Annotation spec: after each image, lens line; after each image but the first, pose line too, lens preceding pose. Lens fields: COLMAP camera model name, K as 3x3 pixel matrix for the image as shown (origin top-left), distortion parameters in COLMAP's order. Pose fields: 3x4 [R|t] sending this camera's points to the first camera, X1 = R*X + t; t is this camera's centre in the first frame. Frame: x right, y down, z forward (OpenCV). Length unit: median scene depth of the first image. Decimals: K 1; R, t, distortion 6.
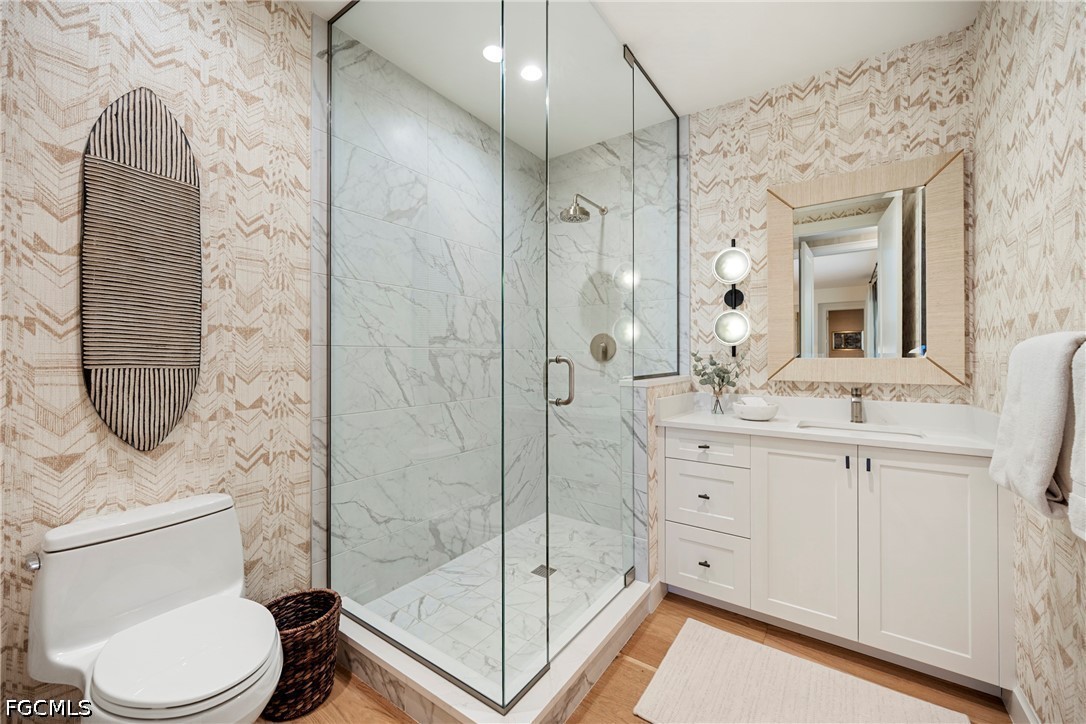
lens RADIAL K [[434.6, 0, 543.0], [0, 434.6, 362.0], [0, 0, 1]] dist [-0.000297, 0.000406]
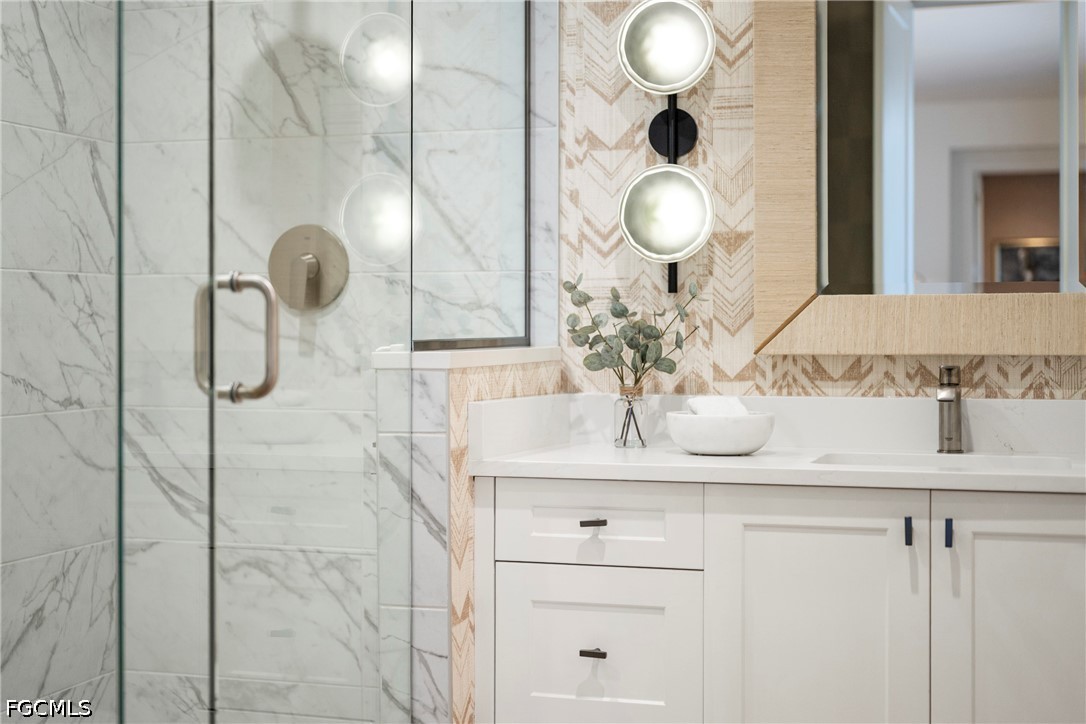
lens RADIAL K [[1632.6, 0, 448.1], [0, 1632.6, 362.1], [0, 0, 1]] dist [0.007746, 0.014688]
pose [[0.966777, -0.002290, 0.255612, -0.099065], [-0.000888, 0.999924, 0.012318, 0.030086], [-0.255621, -0.012135, 0.966701, -0.292125]]
